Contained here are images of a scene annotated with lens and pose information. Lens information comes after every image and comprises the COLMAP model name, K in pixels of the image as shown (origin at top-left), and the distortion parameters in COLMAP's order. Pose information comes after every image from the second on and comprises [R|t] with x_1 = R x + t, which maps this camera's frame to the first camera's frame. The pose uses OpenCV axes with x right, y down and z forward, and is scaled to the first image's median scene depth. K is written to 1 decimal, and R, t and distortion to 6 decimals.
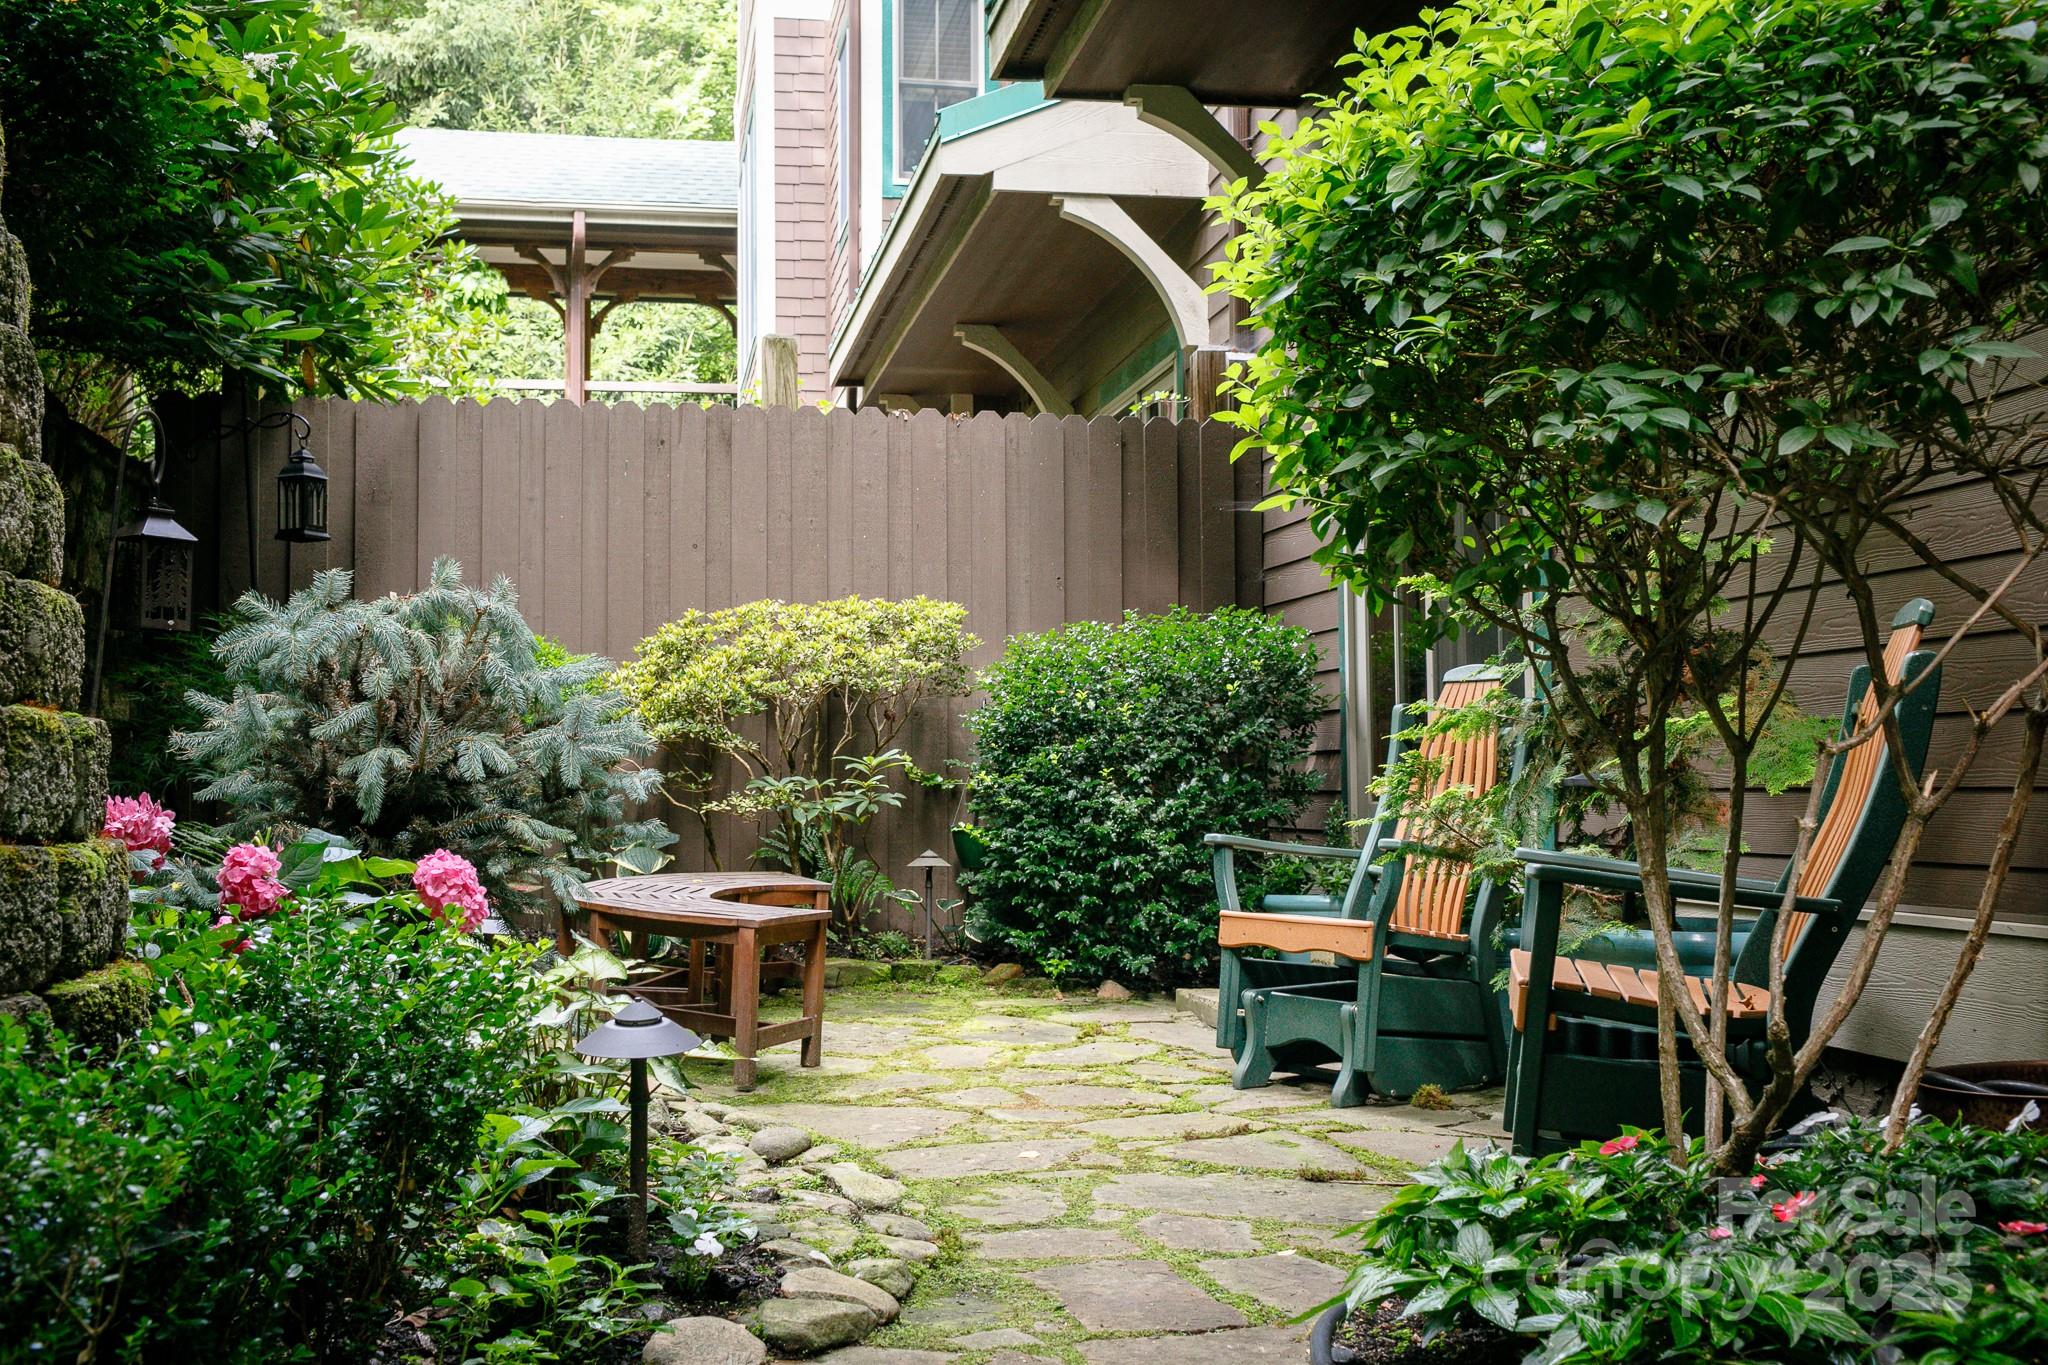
lens RADIAL K [[2074.8, 0, 959.8], [0, 2074.8, 621.2], [0, 0, 1]] dist [0.005457, -0.004088]
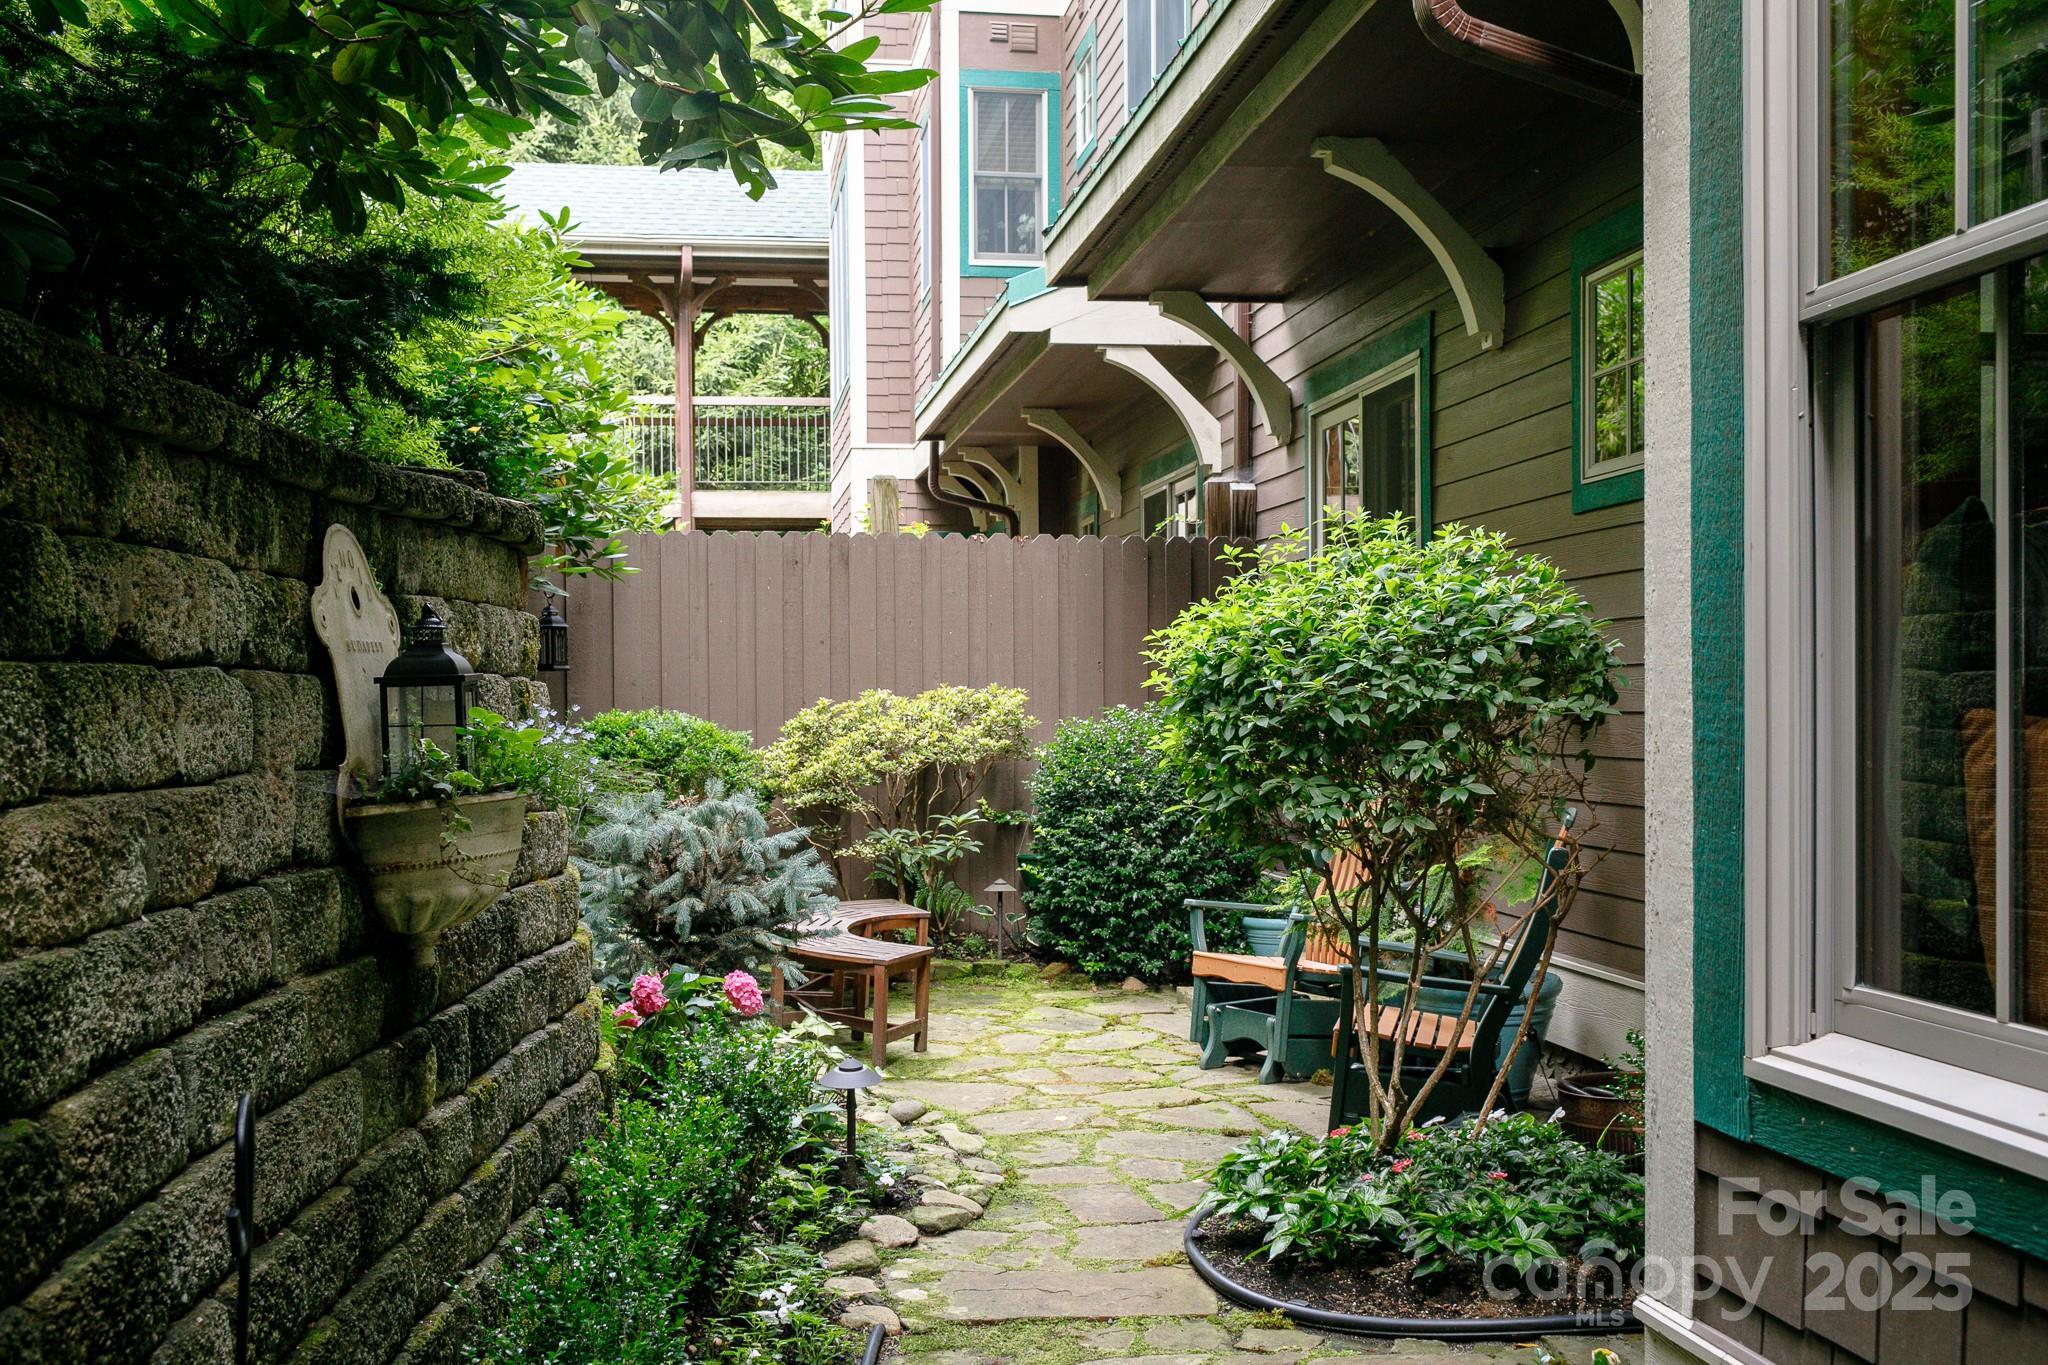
lens RADIAL K [[2064.4, 0, 1024.0], [0, 2064.4, 682.5], [0, 0, 1]] dist [0.005031, 0.003296]
pose [[0.999991, -0.000489, -0.004113, 0.006911], [0.000776, 0.997542, 0.070073, -0.121550], [0.004069, -0.070076, 0.997533, -0.364368]]
